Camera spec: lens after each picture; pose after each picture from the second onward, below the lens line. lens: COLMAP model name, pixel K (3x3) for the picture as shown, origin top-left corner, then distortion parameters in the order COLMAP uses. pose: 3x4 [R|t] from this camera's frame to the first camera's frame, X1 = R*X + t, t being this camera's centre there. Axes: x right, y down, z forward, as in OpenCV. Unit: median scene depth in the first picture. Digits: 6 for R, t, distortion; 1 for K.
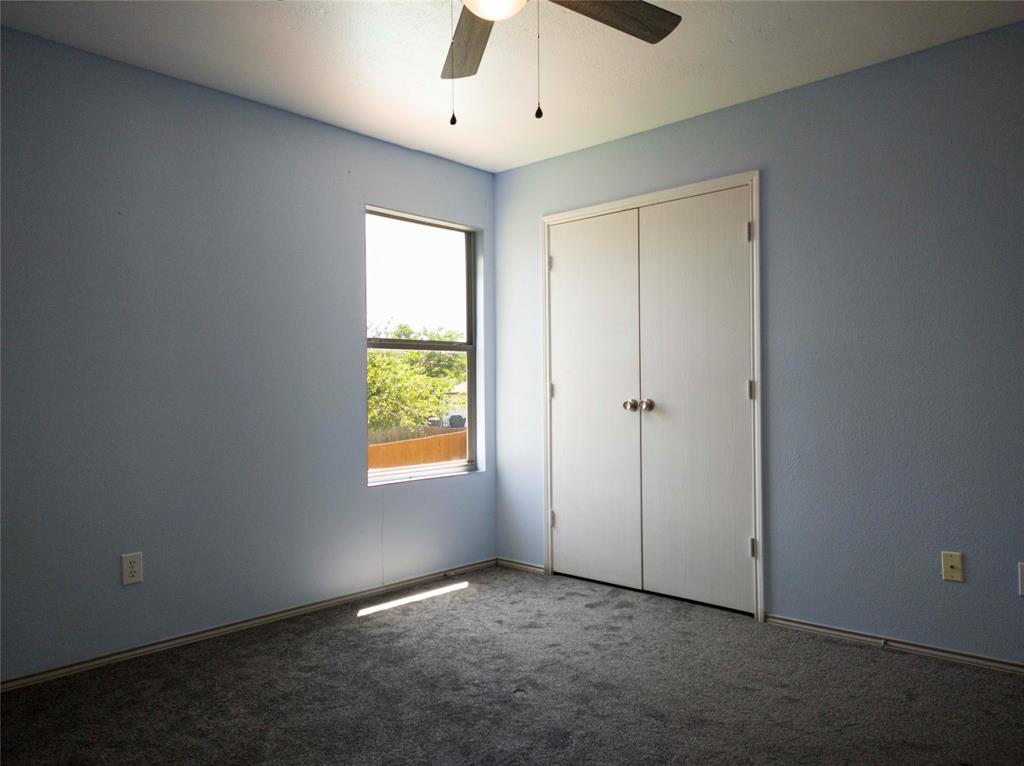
lens RADIAL K [[762.9, 0, 512.0], [0, 762.9, 383.0], [0, 0, 1]] dist [0.038923, -0.009921]
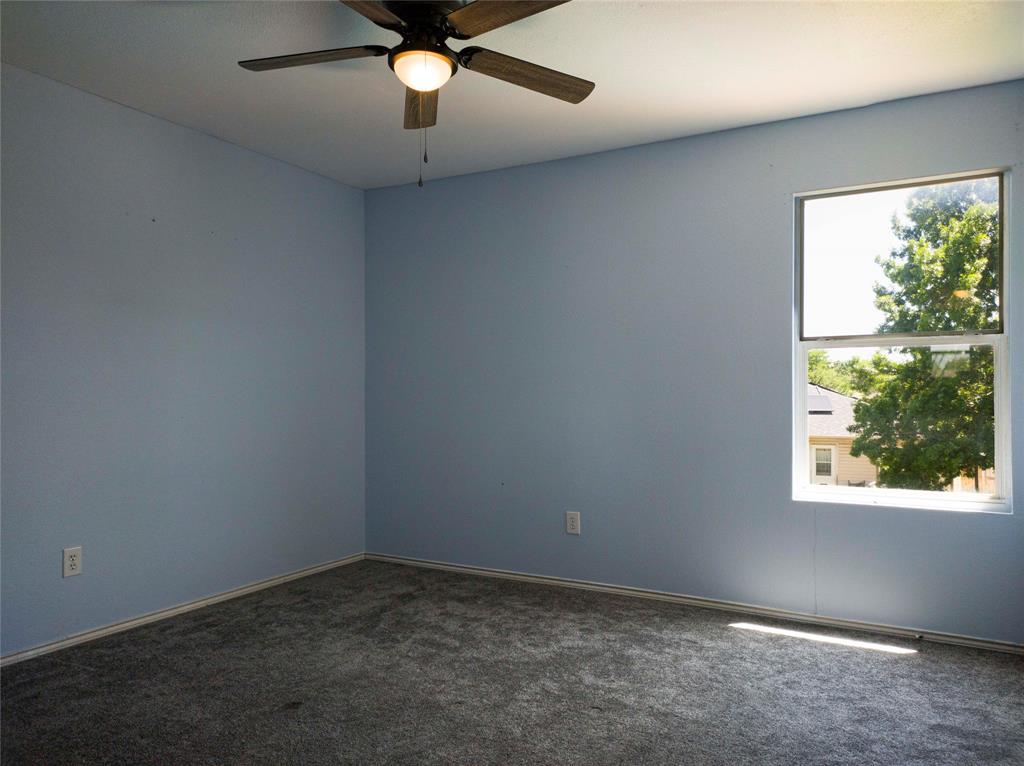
lens RADIAL K [[762.9, 0, 512.0], [0, 762.9, 383.0], [0, 0, 1]] dist [0.038923, -0.009921]
pose [[0.244191, -0.001267, -0.969726, 0.633497], [-0.000477, 0.999999, -0.001427, -0.002230], [0.969727, 0.000811, 0.244190, 0.465250]]
